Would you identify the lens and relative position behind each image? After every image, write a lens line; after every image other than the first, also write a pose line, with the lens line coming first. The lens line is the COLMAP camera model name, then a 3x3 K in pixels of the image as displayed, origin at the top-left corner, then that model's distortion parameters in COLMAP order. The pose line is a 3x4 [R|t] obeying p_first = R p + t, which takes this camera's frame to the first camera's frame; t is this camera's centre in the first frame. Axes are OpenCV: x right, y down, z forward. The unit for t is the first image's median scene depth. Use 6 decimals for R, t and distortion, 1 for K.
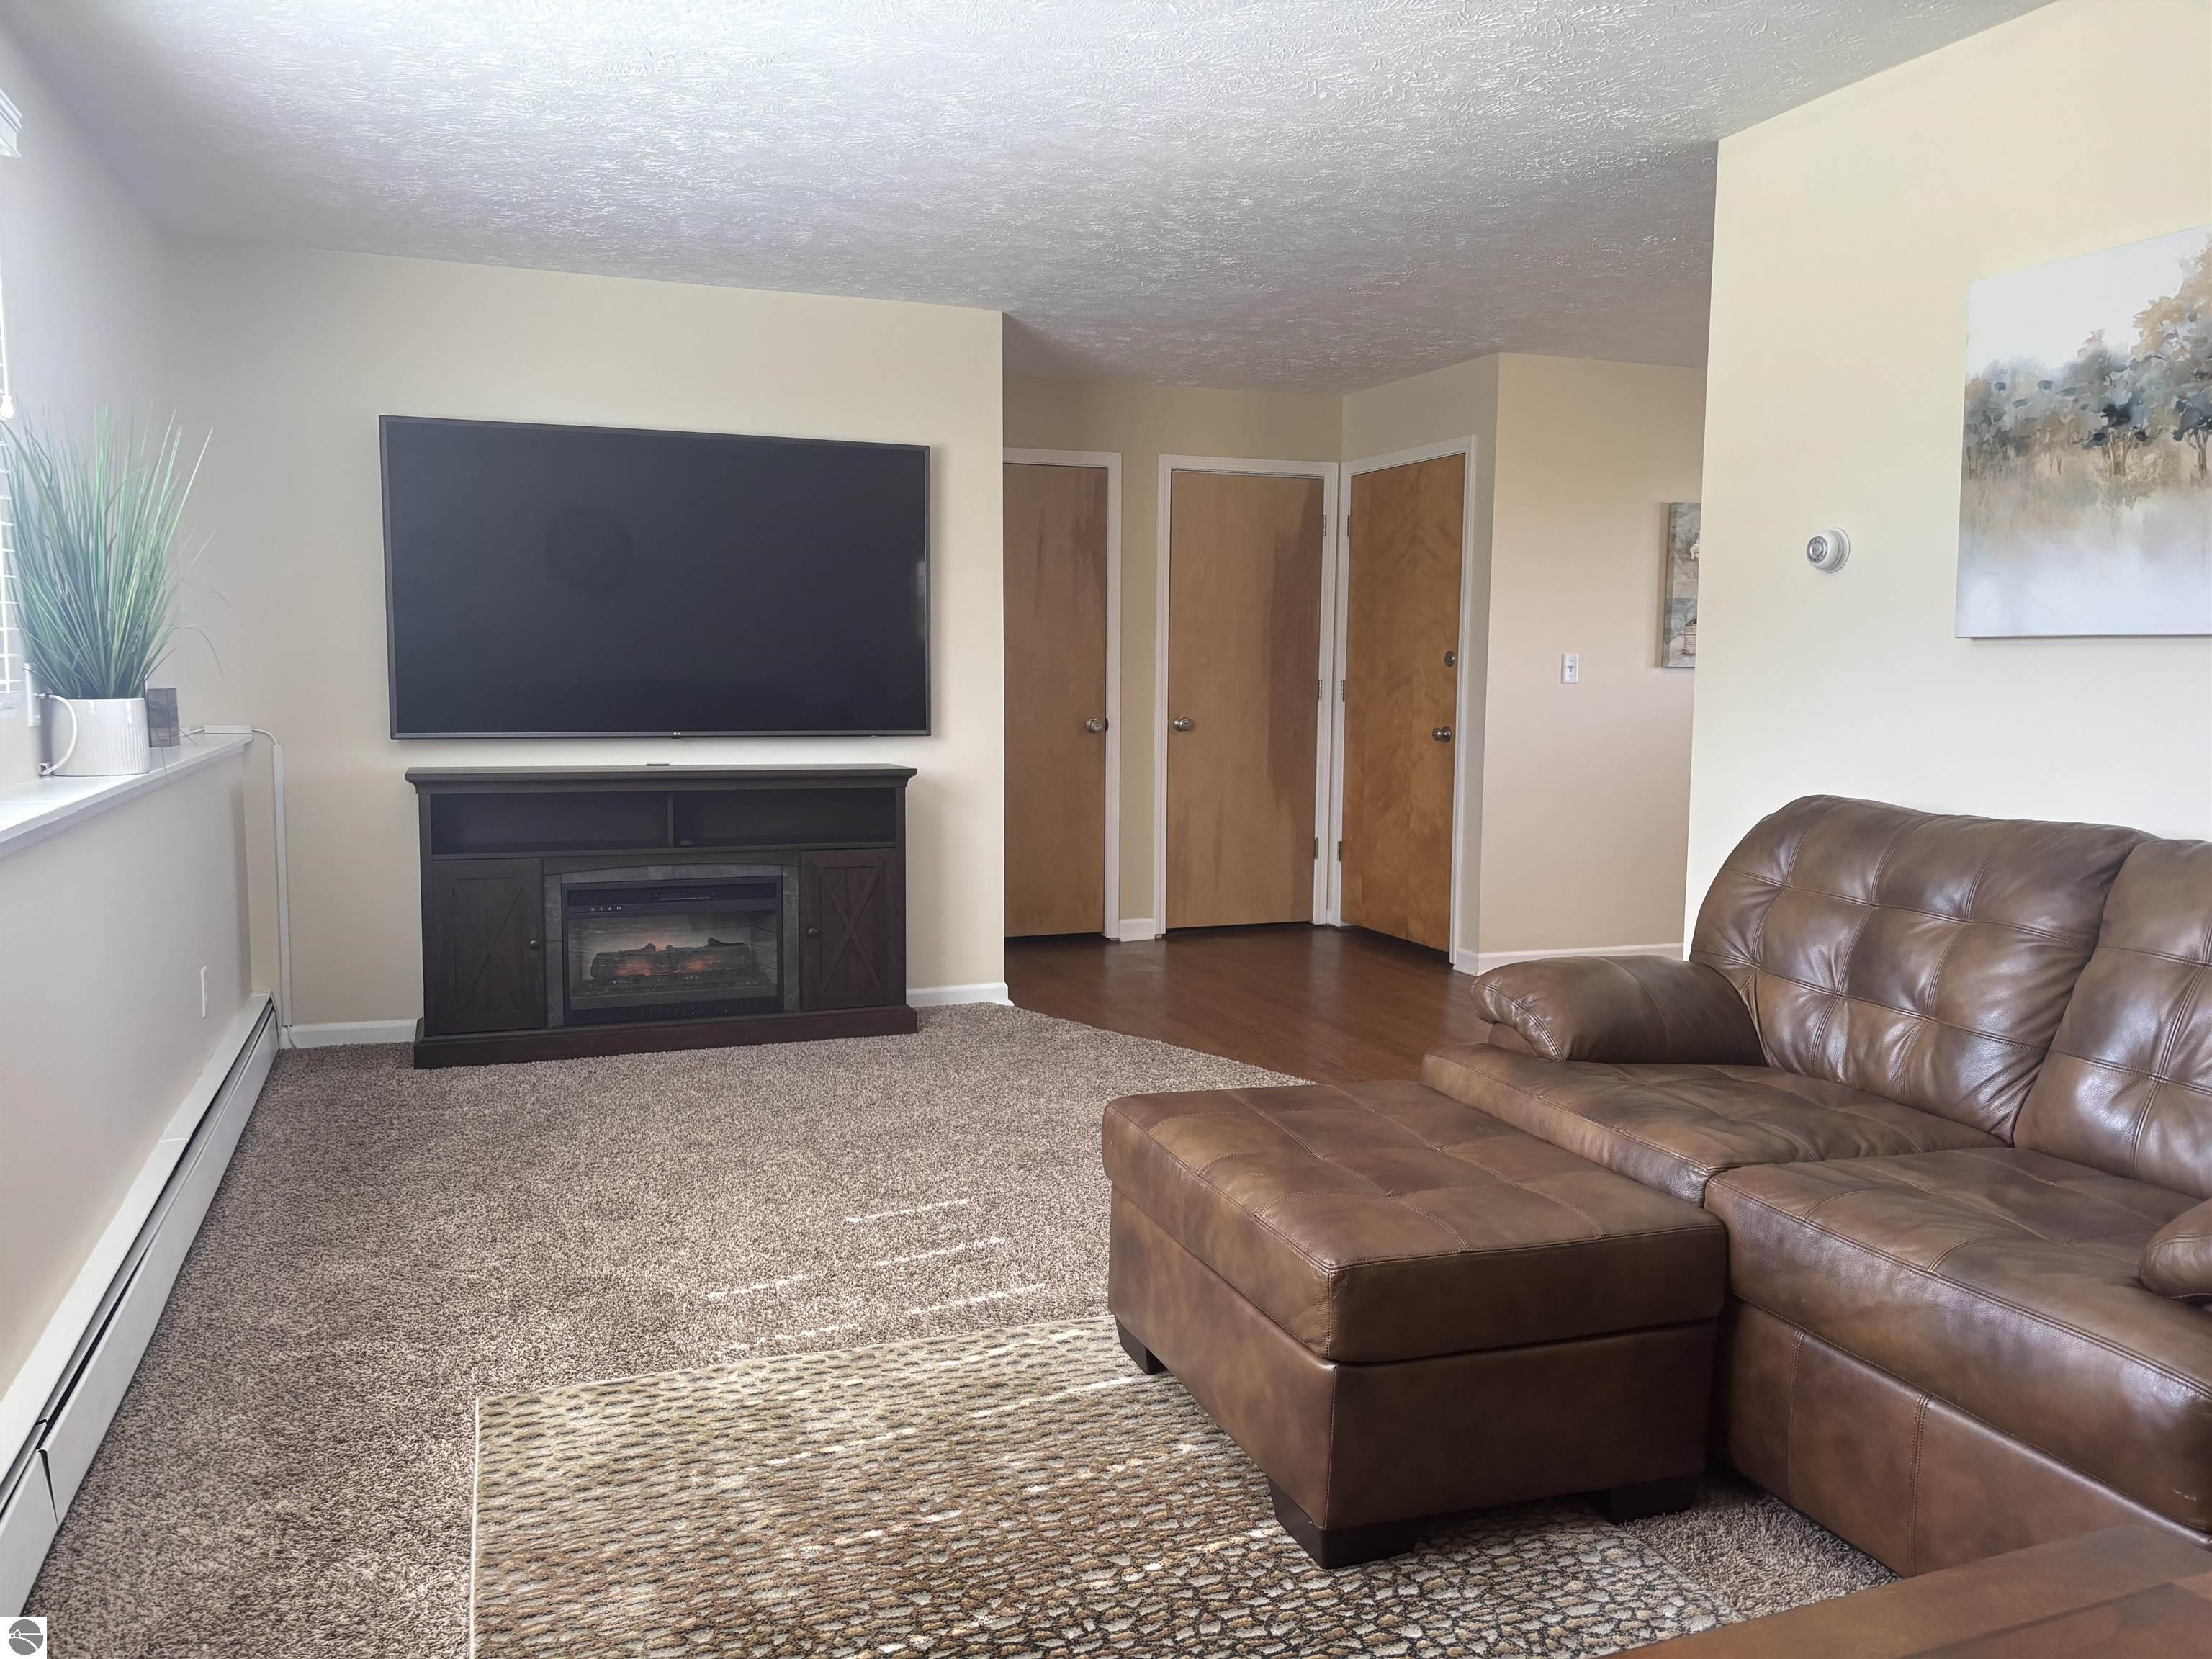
lens RADIAL K [[1670.9, 0, 1107.2], [0, 1670.9, 815.9], [0, 0, 1]] dist [0.069774, -0.086309]
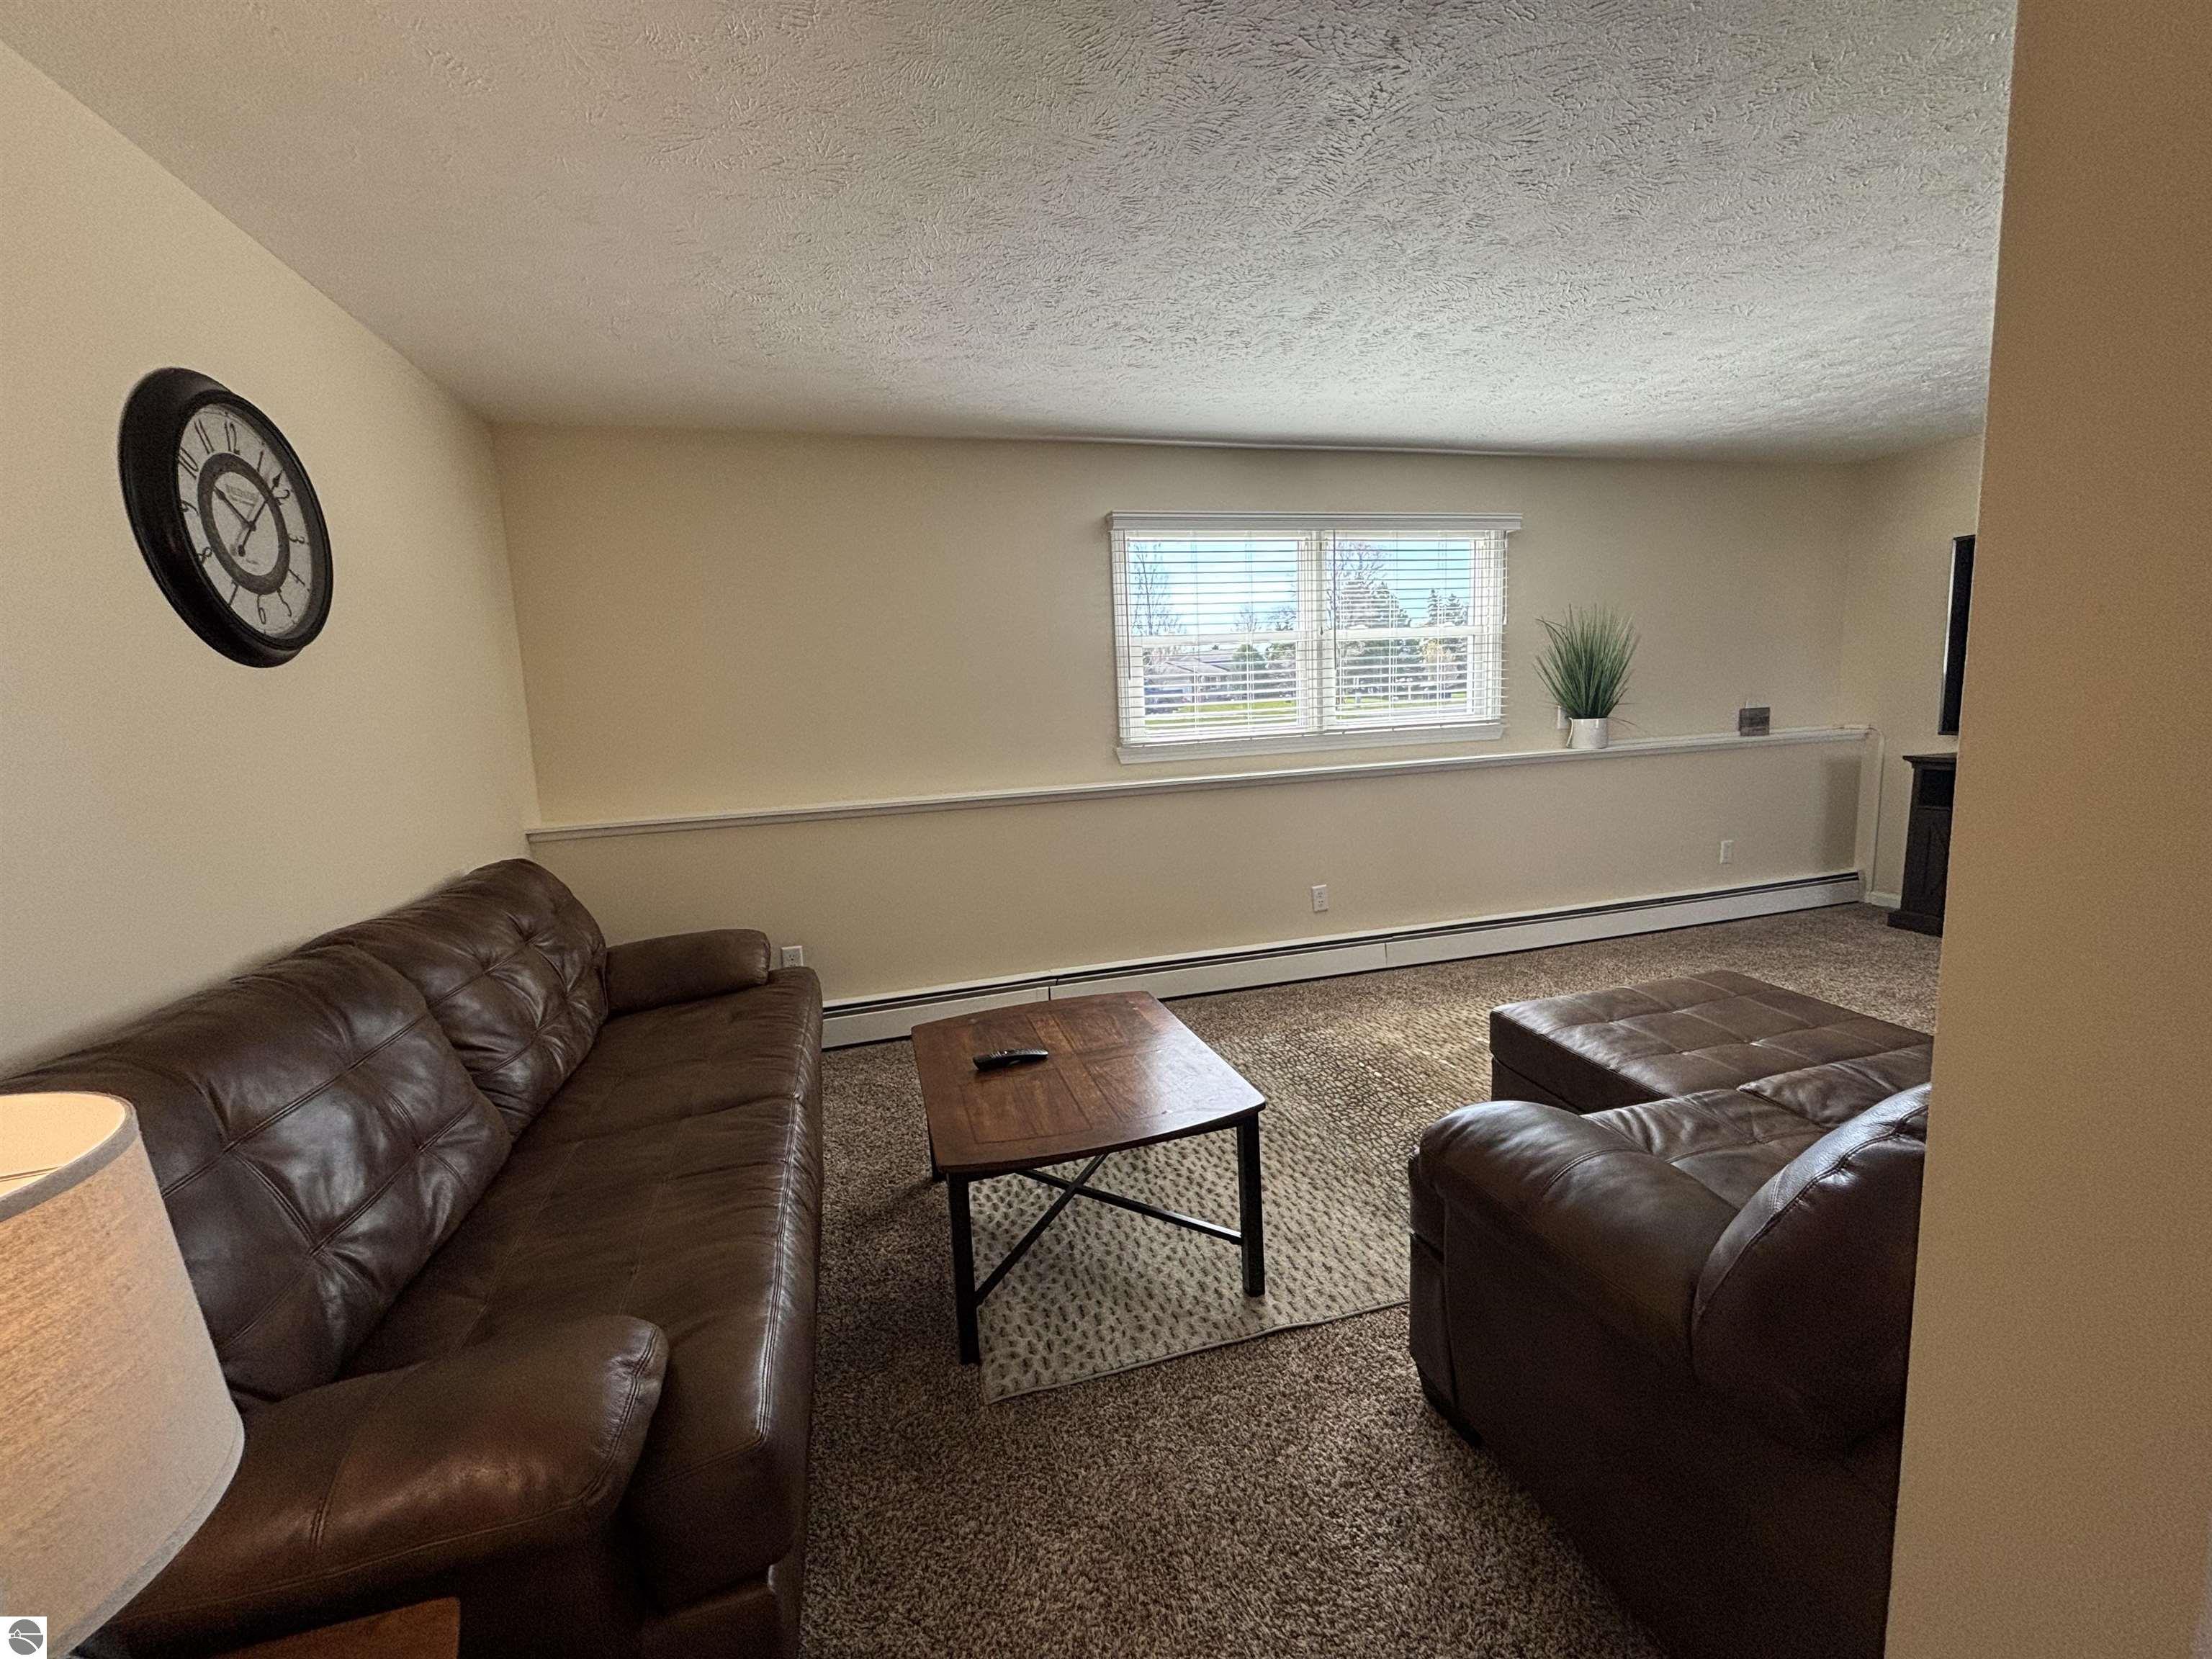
lens RADIAL K [[897.1, 0, 1106.0], [0, 897.1, 829.5], [0, 0, 1]] dist [0.000215, -0.002919]
pose [[-0.097010, 0.136899, -0.985823, 0.970773], [-0.047247, 0.988745, 0.141955, -0.071564], [0.994161, 0.060348, -0.089450, 0.470604]]
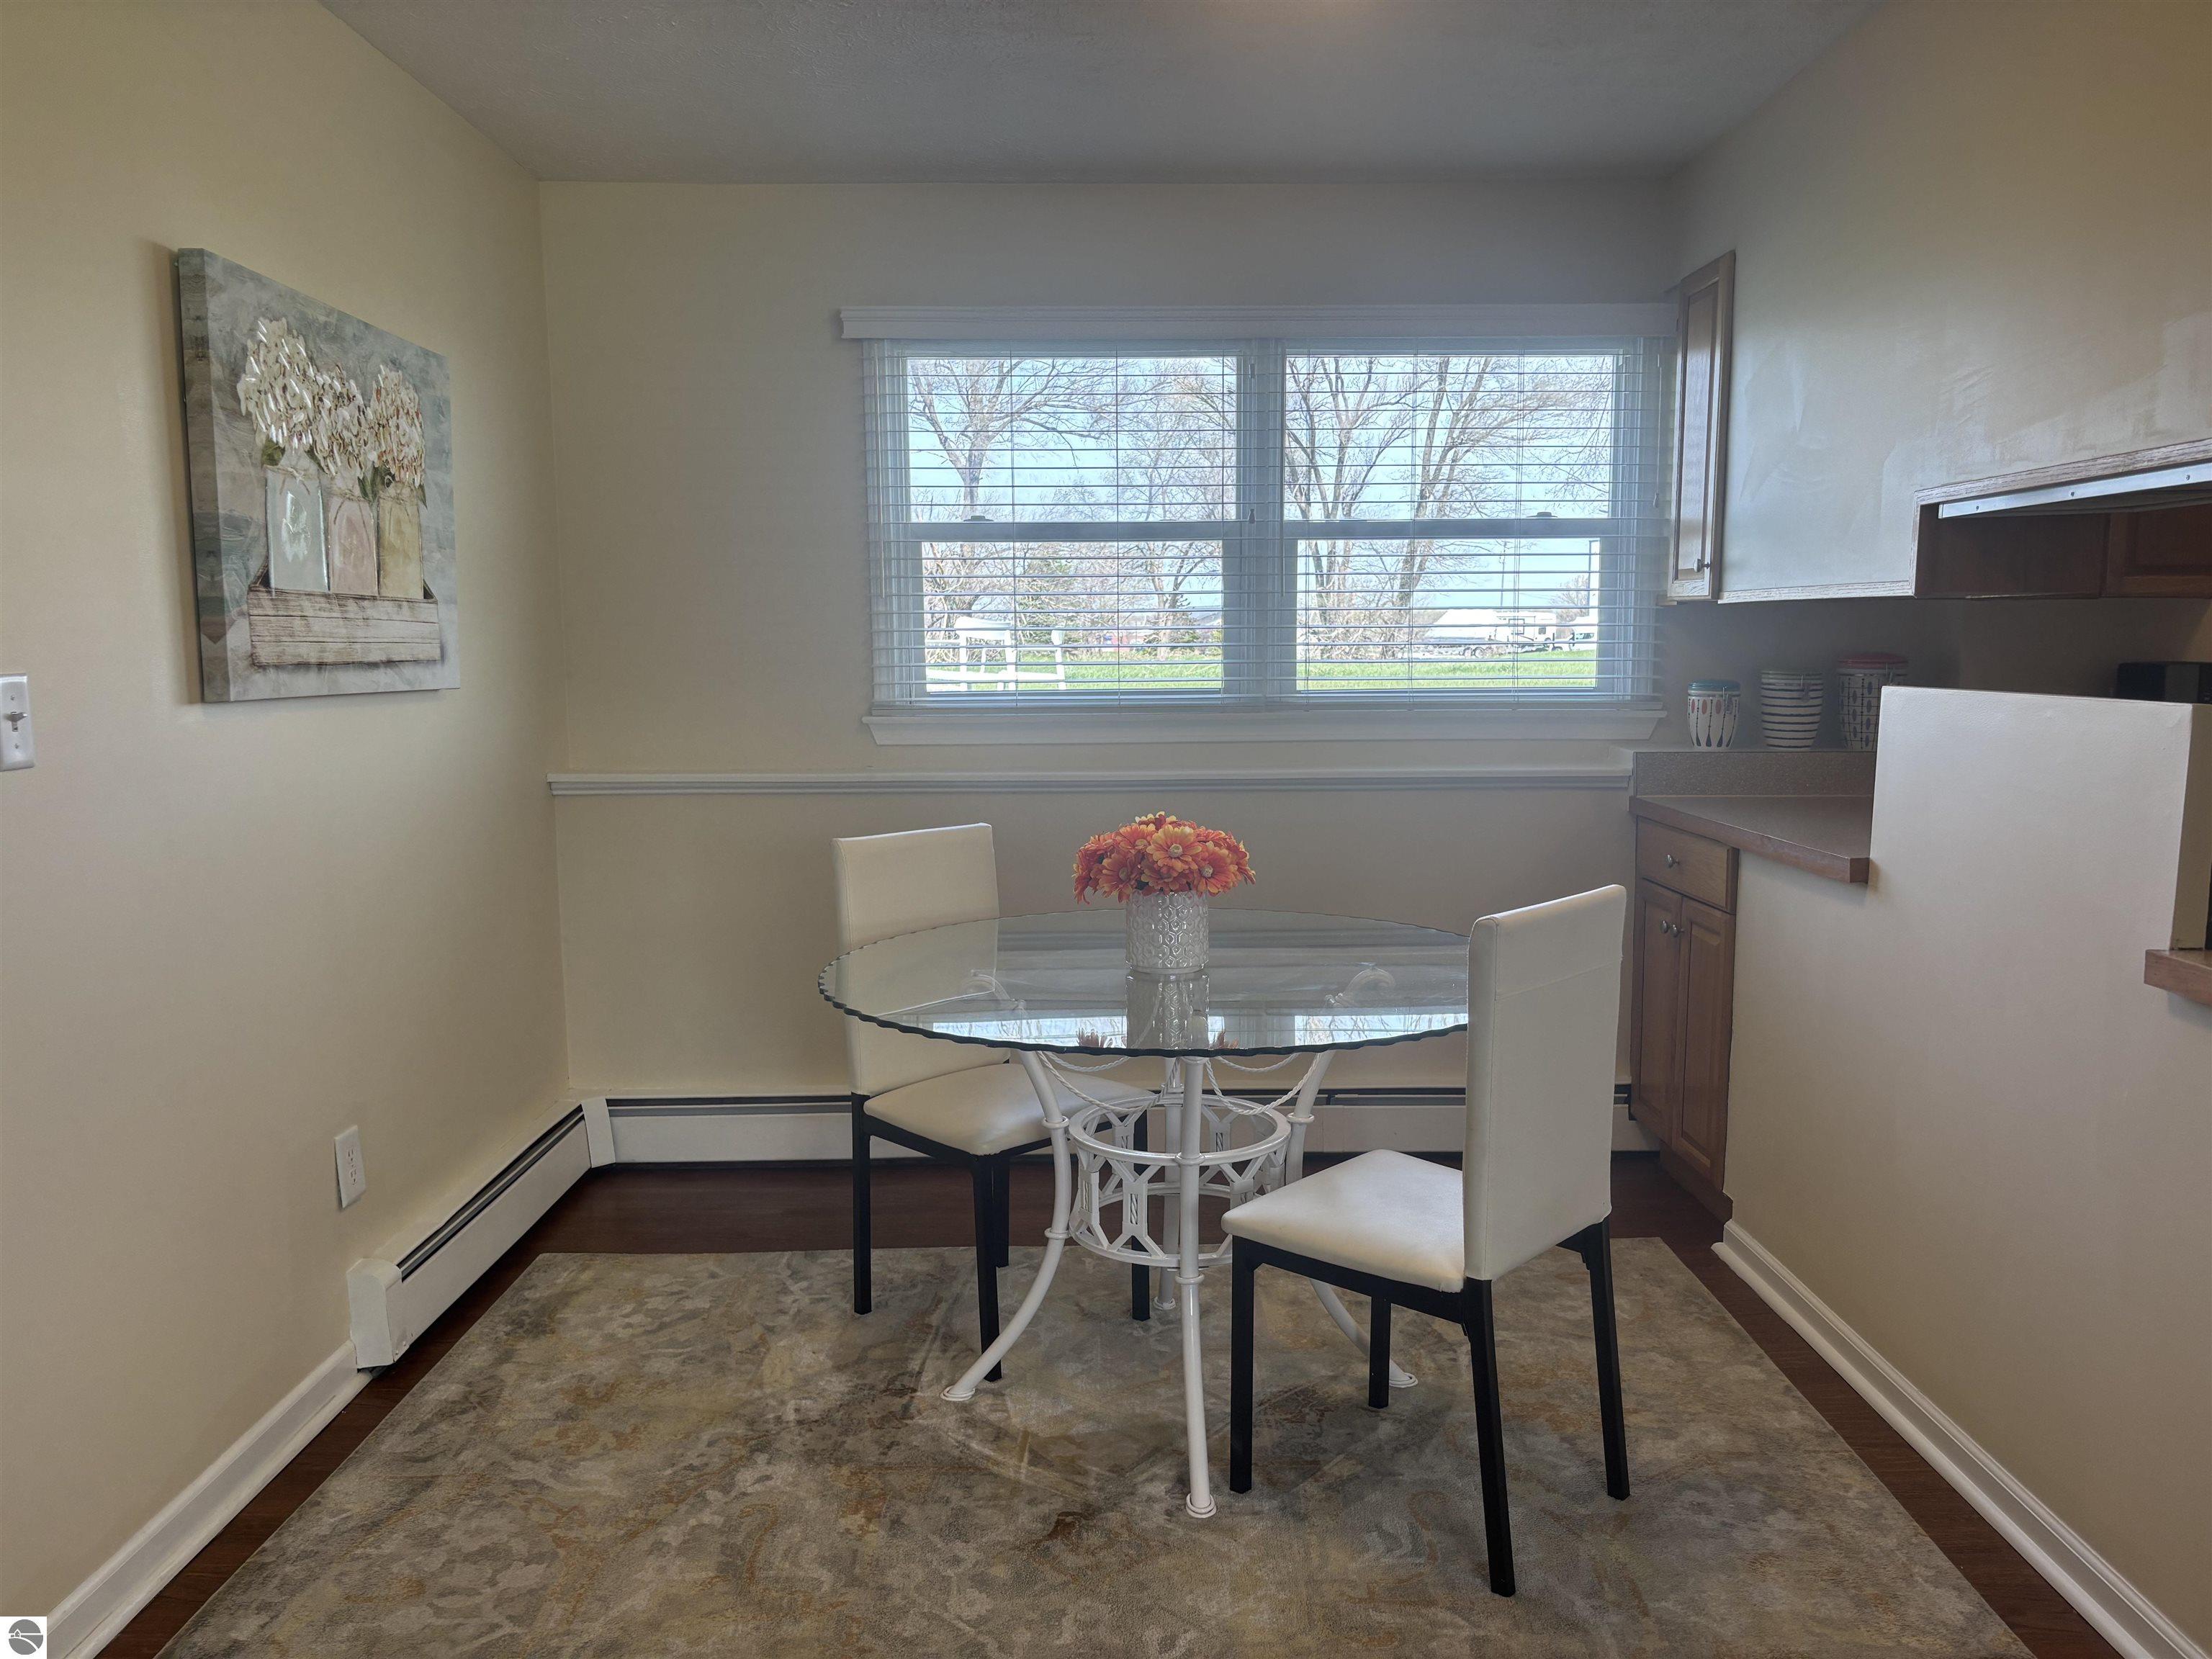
lens RADIAL K [[1677.5, 0, 1106.0], [0, 1677.5, 829.5], [0, 0, 1]] dist [0.008352, 0.001742]
pose [[0.352093, -0.116314, 0.928710, 0.125596], [0.098645, 0.991333, 0.086759, -0.175945], [-0.930752, 0.061066, 0.360516, 1.648404]]
